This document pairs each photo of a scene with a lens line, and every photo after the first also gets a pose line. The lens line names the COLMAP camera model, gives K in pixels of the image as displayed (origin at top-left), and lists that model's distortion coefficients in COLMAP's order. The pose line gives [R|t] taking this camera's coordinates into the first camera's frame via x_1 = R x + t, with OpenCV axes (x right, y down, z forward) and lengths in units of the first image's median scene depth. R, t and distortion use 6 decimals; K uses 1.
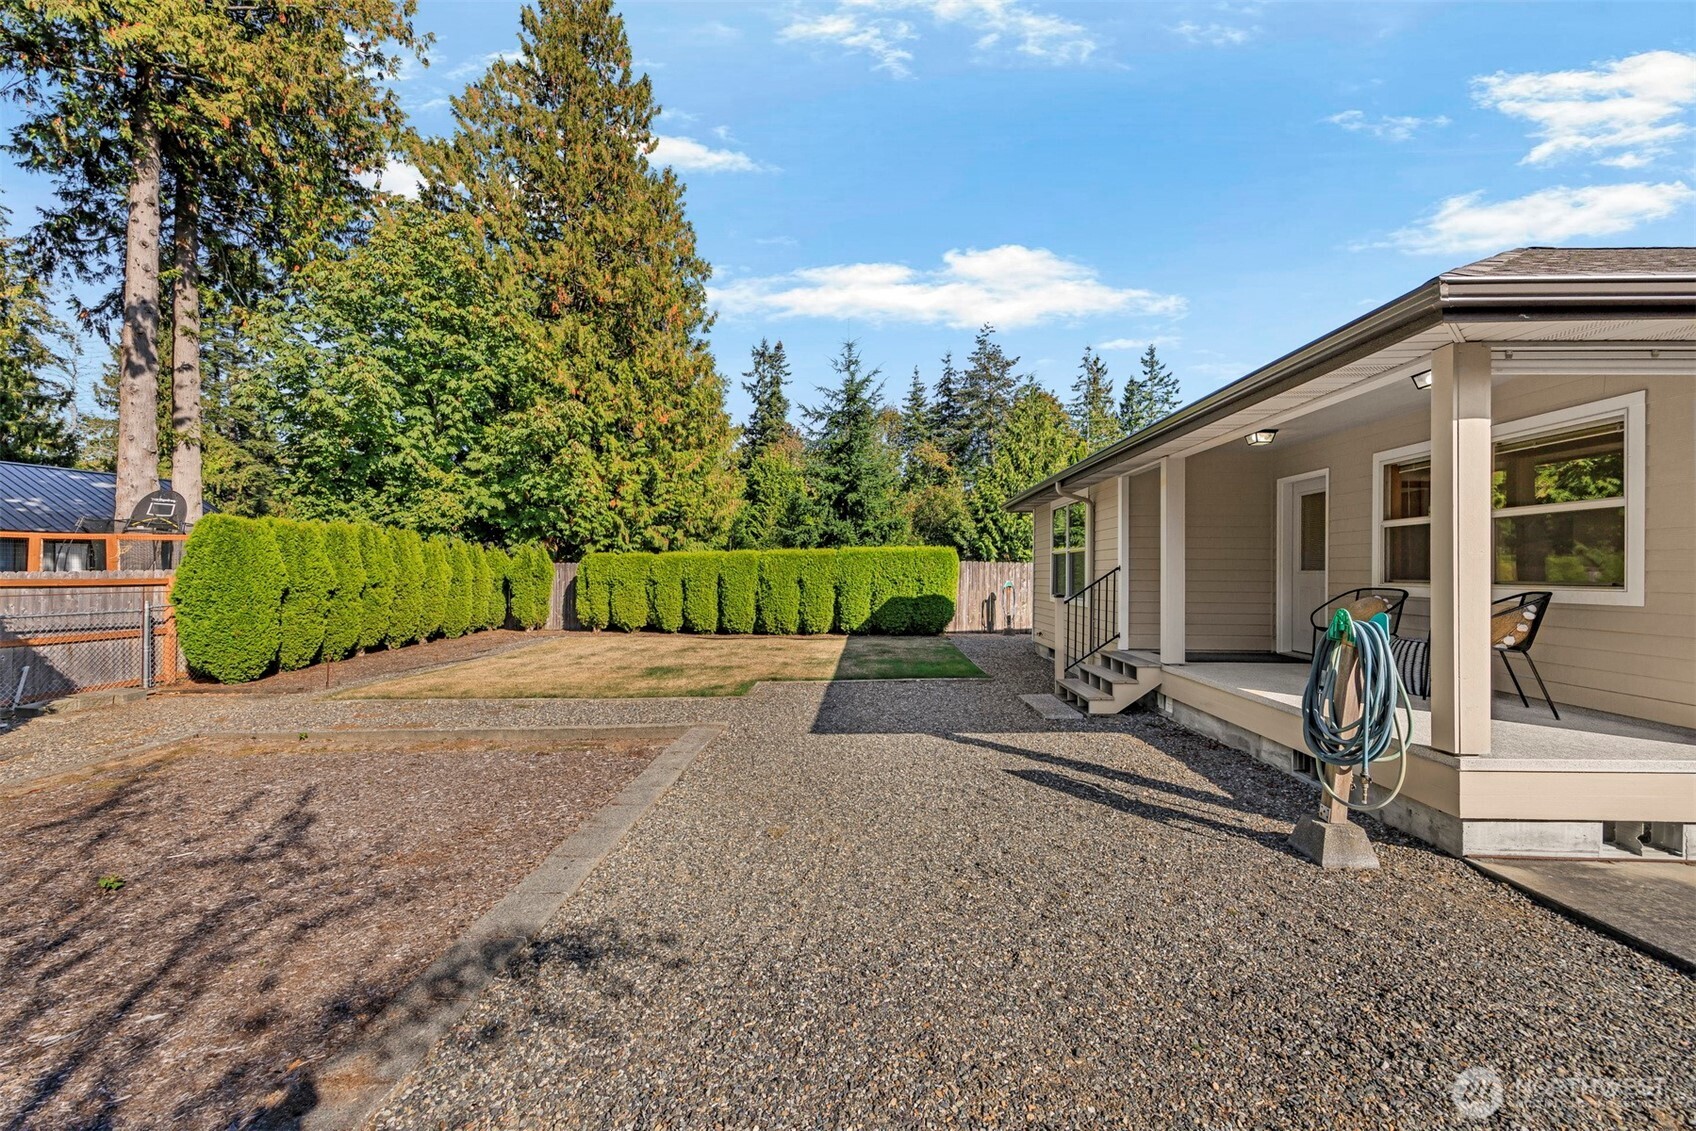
lens RADIAL K [[667.2, 0, 852.6], [0, 667.2, 569.9], [0, 0, 1]] dist [0.002123, -0.000446]
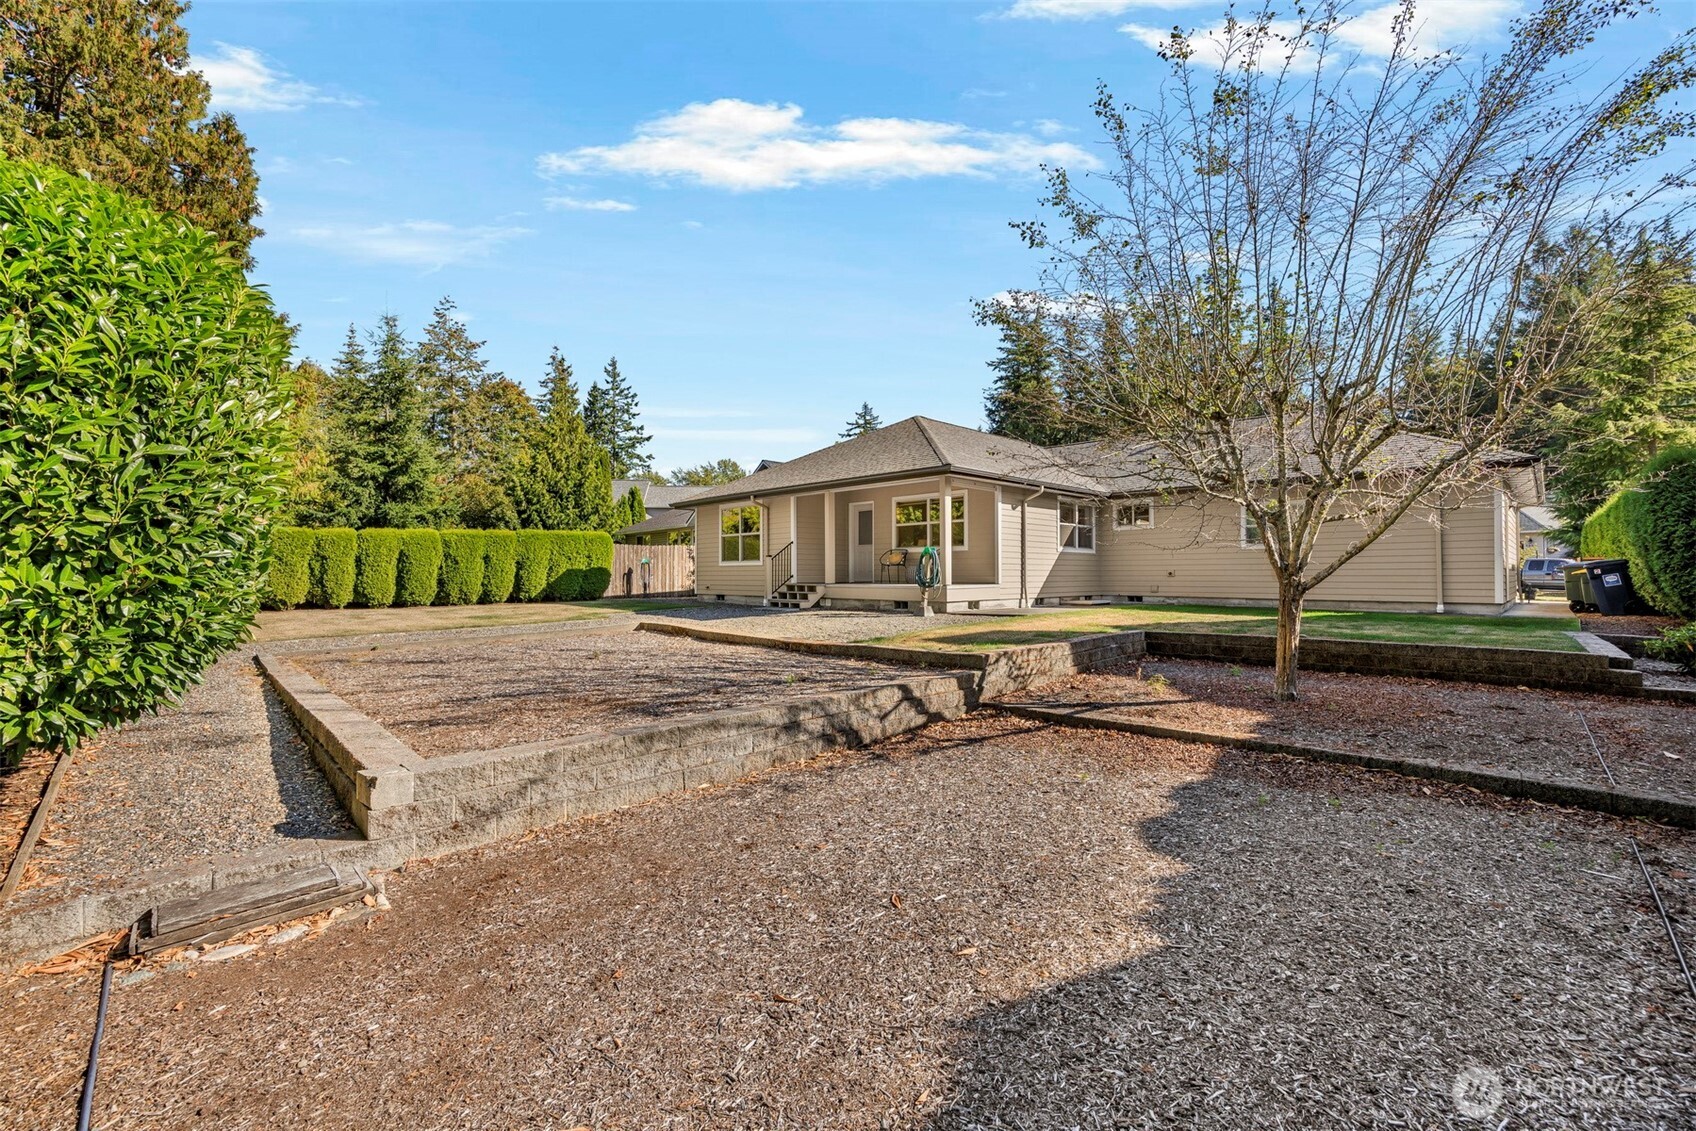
lens RADIAL K [[701.4, 0, 848.6], [0, 701.4, 559.6], [0, 0, 1]] dist [-0.010949, -0.000397]
pose [[0.694619, 0.006416, 0.719350, -0.464734], [0.004534, 0.999901, -0.013296, 0.036320], [-0.719364, 0.012497, 0.694521, -0.270983]]
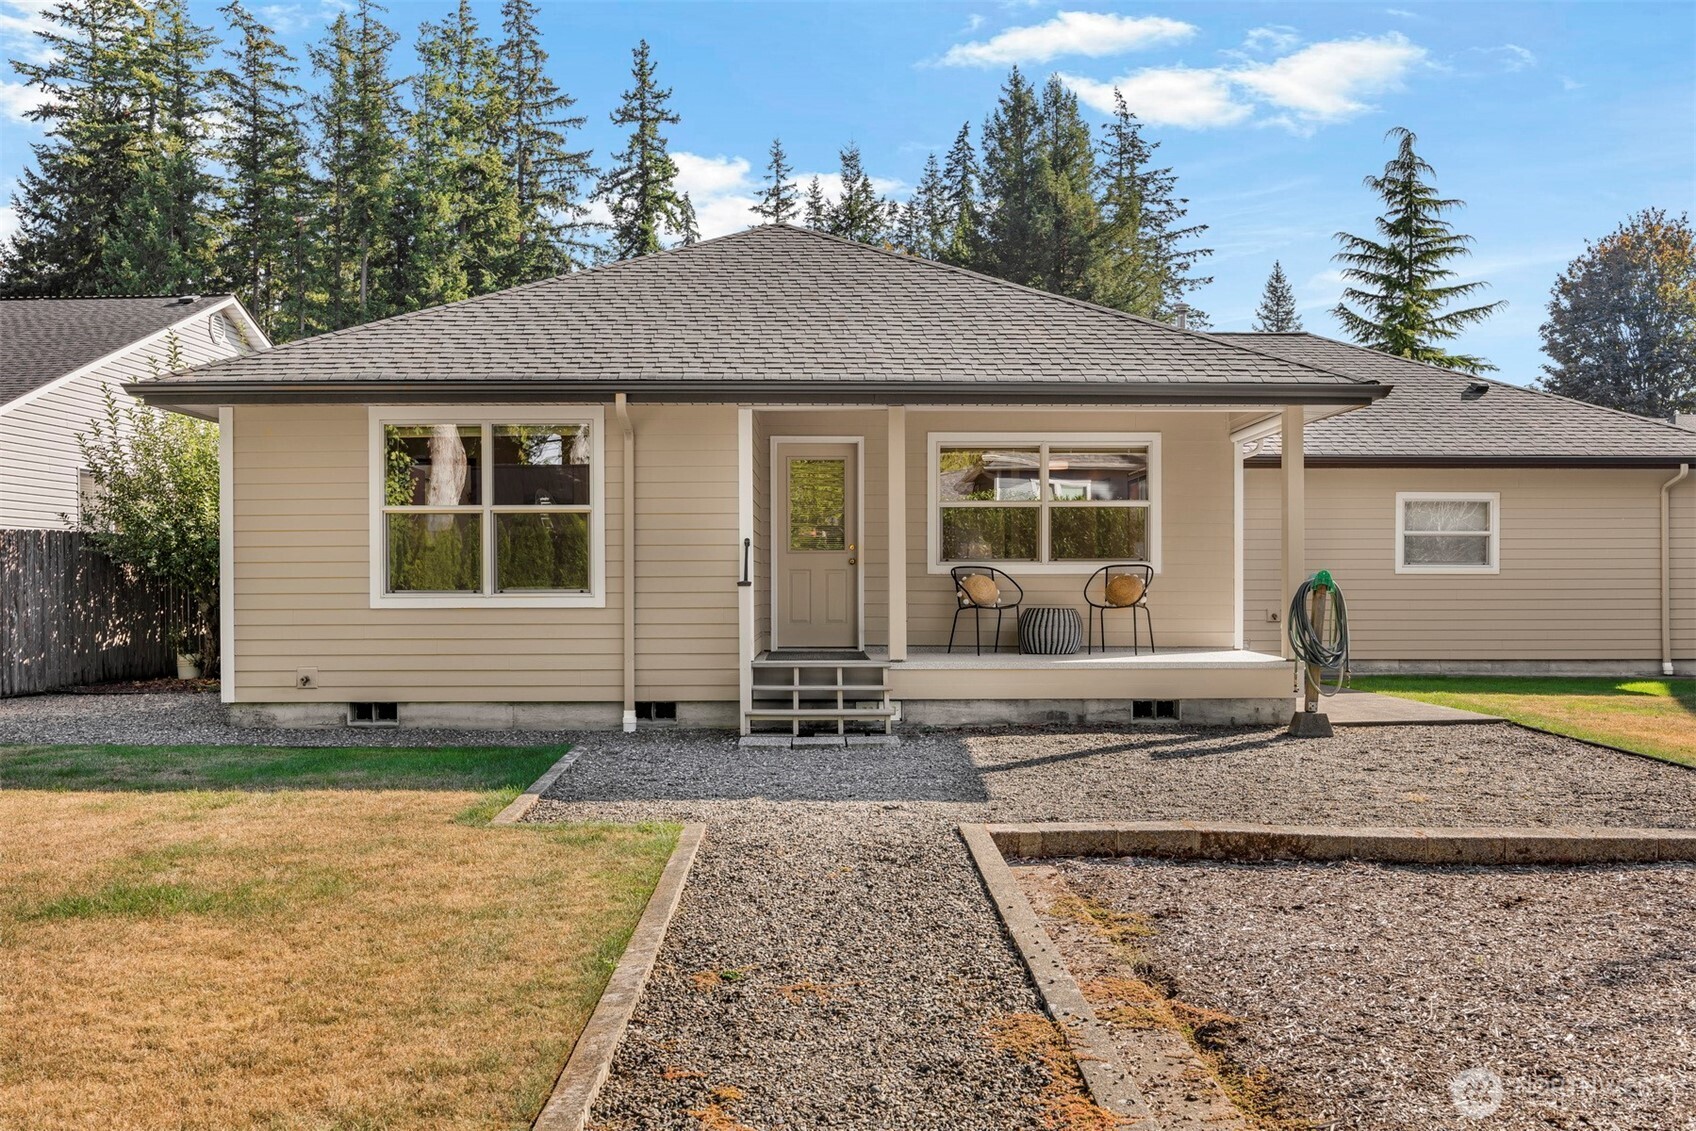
lens RADIAL K [[1481.8, 0, 846.9], [0, 1481.8, 597.6], [0, 0, 1]] dist [0.002287, -0.006348]
pose [[-0.043399, -0.015267, 0.998941, -0.528535], [-0.001591, 0.999883, 0.015212, 0.014556], [-0.999057, -0.000929, -0.043418, 0.450643]]
